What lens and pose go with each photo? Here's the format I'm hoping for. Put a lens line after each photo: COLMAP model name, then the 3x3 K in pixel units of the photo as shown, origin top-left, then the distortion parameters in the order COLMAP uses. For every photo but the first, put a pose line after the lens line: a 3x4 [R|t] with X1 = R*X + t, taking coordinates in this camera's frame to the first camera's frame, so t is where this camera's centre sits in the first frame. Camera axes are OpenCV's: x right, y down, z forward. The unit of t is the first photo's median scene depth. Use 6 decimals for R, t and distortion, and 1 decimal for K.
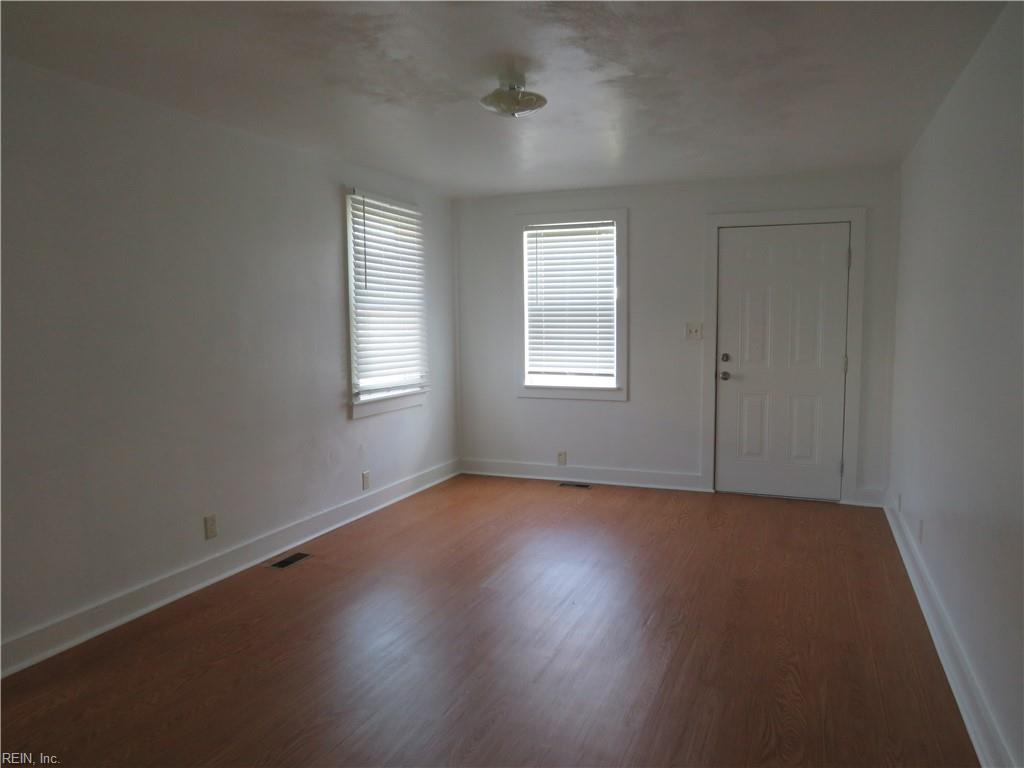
lens RADIAL K [[740.9, 0, 505.4], [0, 740.9, 385.1], [0, 0, 1]] dist [-0.013667, 0.009752]
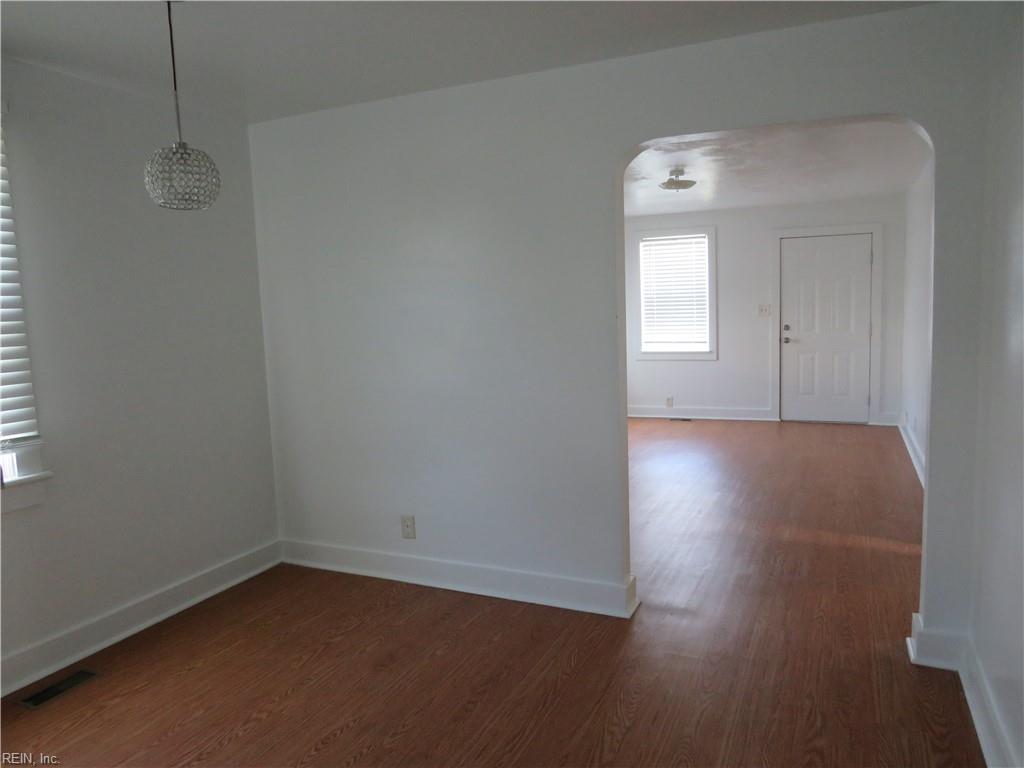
lens RADIAL K [[744.4, 0, 509.8], [0, 744.4, 380.3], [0, 0, 1]] dist [-0.008772, 0.010487]
pose [[0.999080, -0.020123, -0.037883, -0.186834], [0.020308, 0.999784, 0.004503, 0.047186], [0.037784, -0.005269, 0.999272, -0.465660]]
